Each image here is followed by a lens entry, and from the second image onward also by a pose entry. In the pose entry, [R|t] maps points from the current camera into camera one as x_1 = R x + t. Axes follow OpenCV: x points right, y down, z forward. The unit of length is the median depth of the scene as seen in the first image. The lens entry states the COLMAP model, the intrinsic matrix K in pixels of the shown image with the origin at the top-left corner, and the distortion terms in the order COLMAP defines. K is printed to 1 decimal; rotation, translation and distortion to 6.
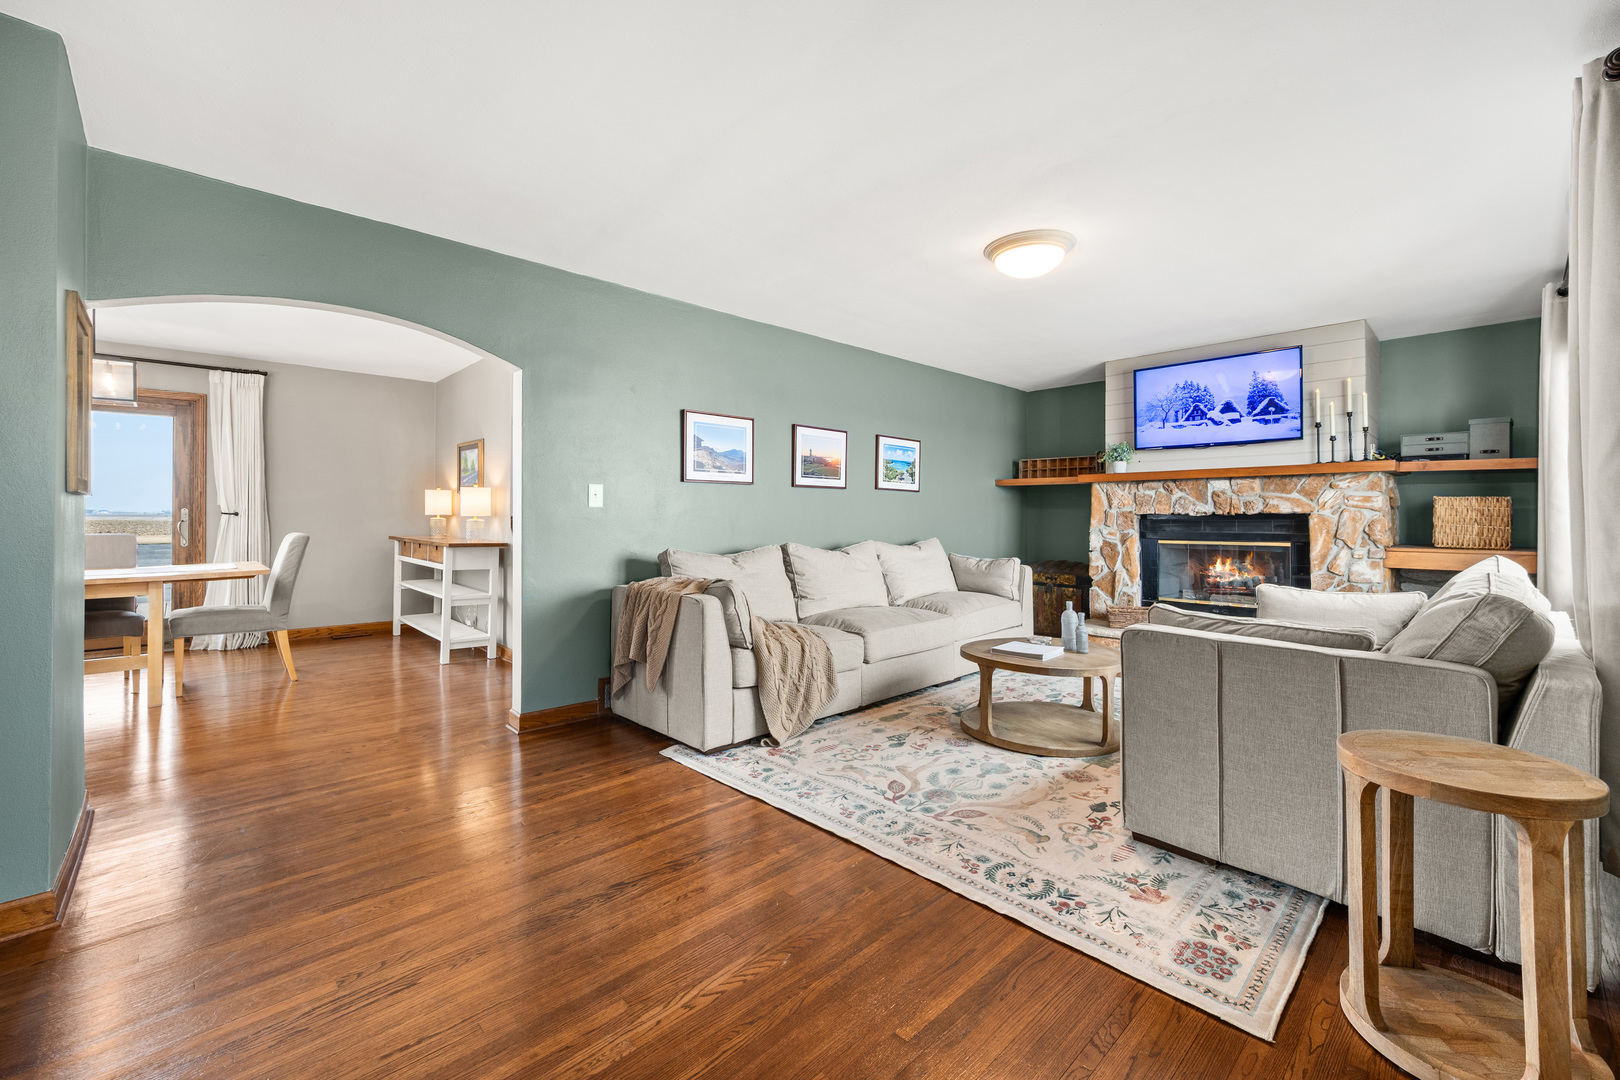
lens RADIAL K [[661.7, 0, 817.6], [0, 661.7, 517.0], [0, 0, 1]] dist [-0.003906, -0.000380]
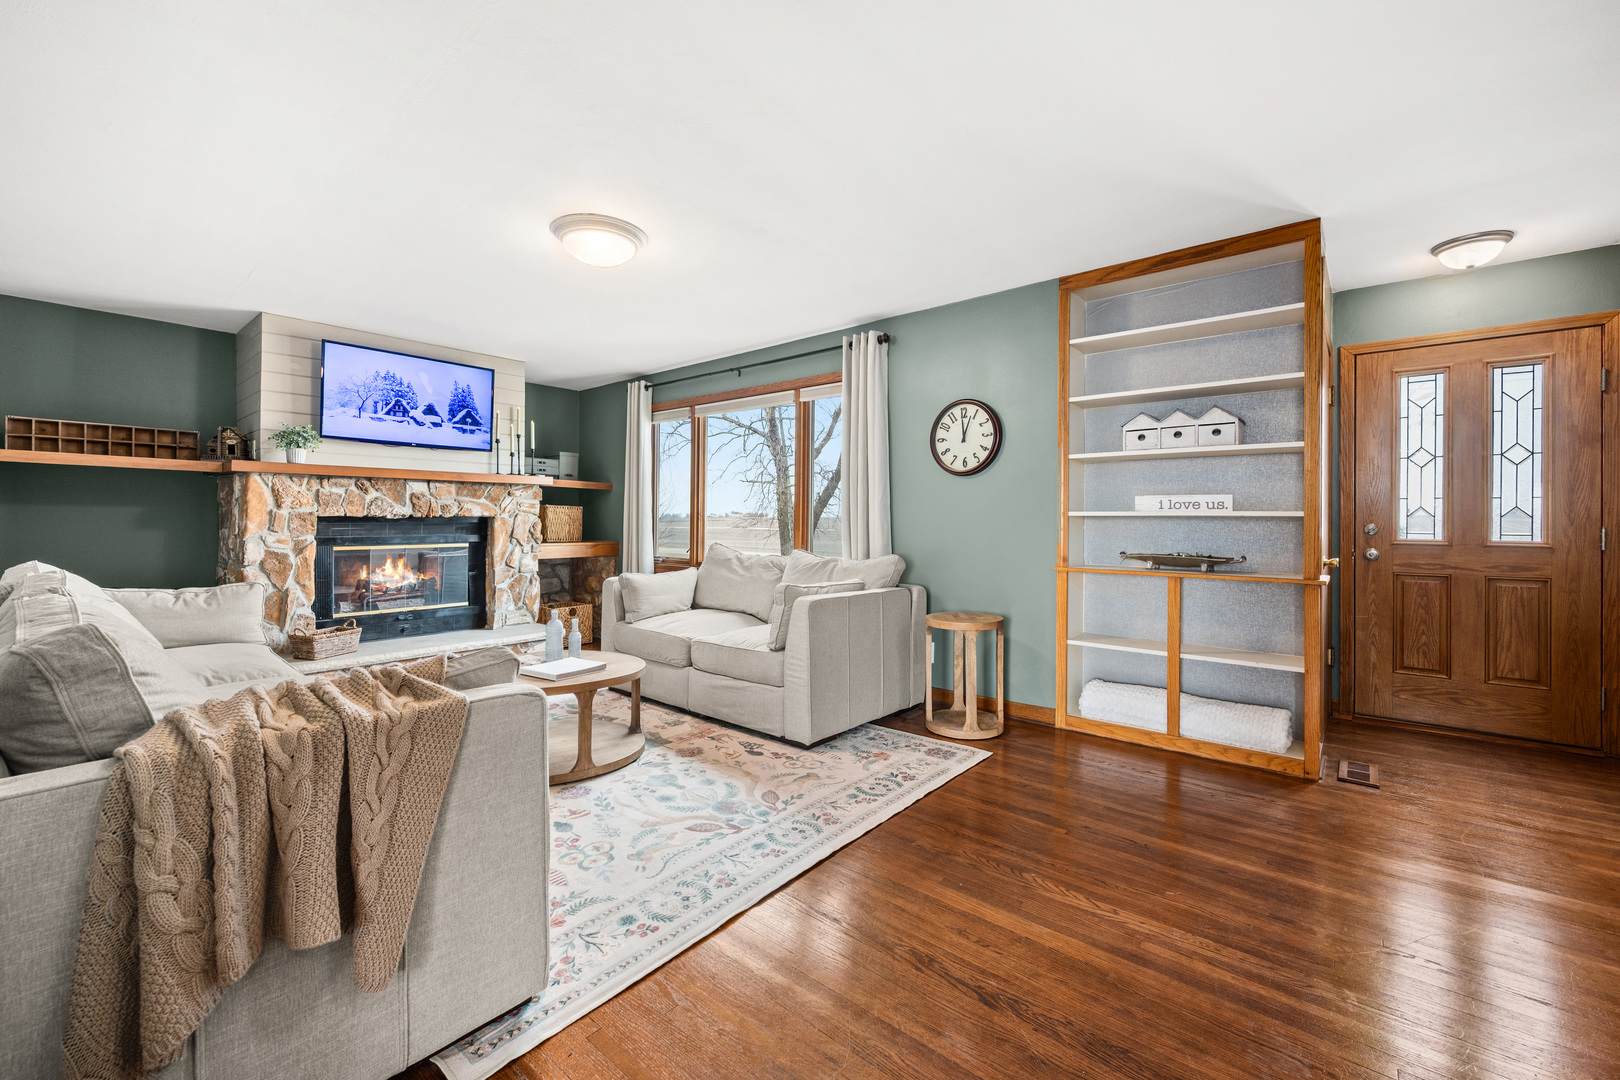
lens RADIAL K [[661.7, 0, 809.6], [0, 661.7, 524.6], [0, 0, 1]] dist [-0.003906, -0.000380]
pose [[-0.101890, -0.007814, 0.994765, -0.453944], [-0.002980, 0.999967, 0.007549, -0.002068], [-0.994791, -0.002195, -0.101910, 0.560454]]
